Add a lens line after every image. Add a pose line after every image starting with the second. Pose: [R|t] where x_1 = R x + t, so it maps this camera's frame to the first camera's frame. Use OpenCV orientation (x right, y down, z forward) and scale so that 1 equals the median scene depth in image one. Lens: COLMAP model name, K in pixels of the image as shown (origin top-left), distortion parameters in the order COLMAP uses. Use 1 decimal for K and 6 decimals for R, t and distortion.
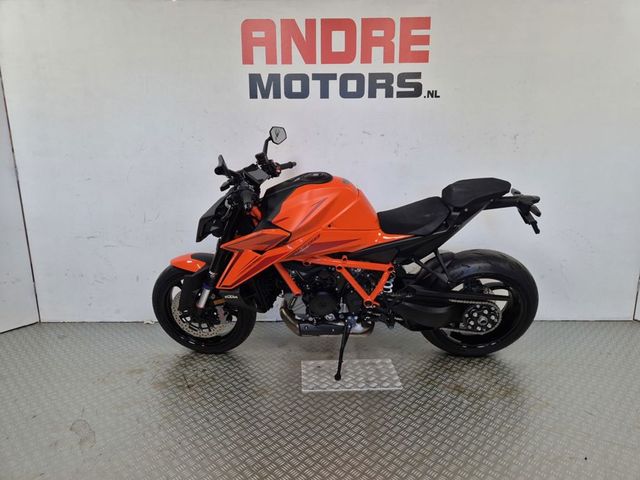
lens RADIAL K [[430.1, 0, 317.9], [0, 430.1, 242.4], [0, 0, 1]] dist [0.070049, -0.065701]
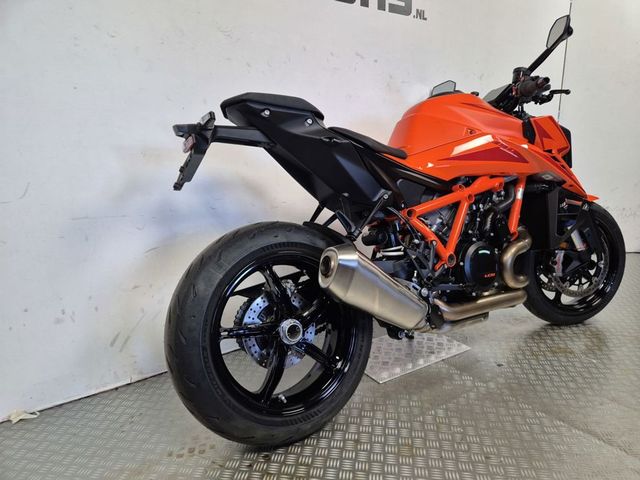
lens RADIAL K [[430.1, 0, 317.9], [0, 430.1, 242.4], [0, 0, 1]] dist [0.070049, -0.065701]
pose [[0.807647, -0.137921, 0.573310, -0.421142], [0.140210, 0.989294, 0.040473, 0.021301], [-0.572755, 0.047696, 0.818338, 0.461878]]
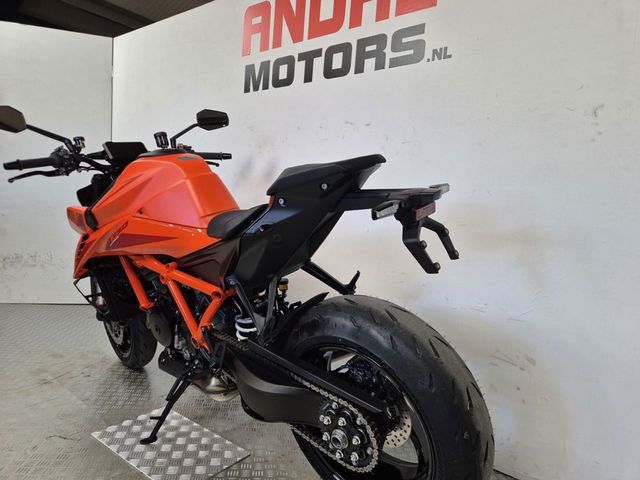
lens RADIAL K [[430.1, 0, 317.9], [0, 430.1, 242.4], [0, 0, 1]] dist [0.070049, -0.065701]
pose [[0.772875, 0.109412, -0.625054, 0.546313], [-0.211072, 0.973260, -0.090625, 0.011028], [0.598425, 0.201974, 0.775303, 0.473348]]
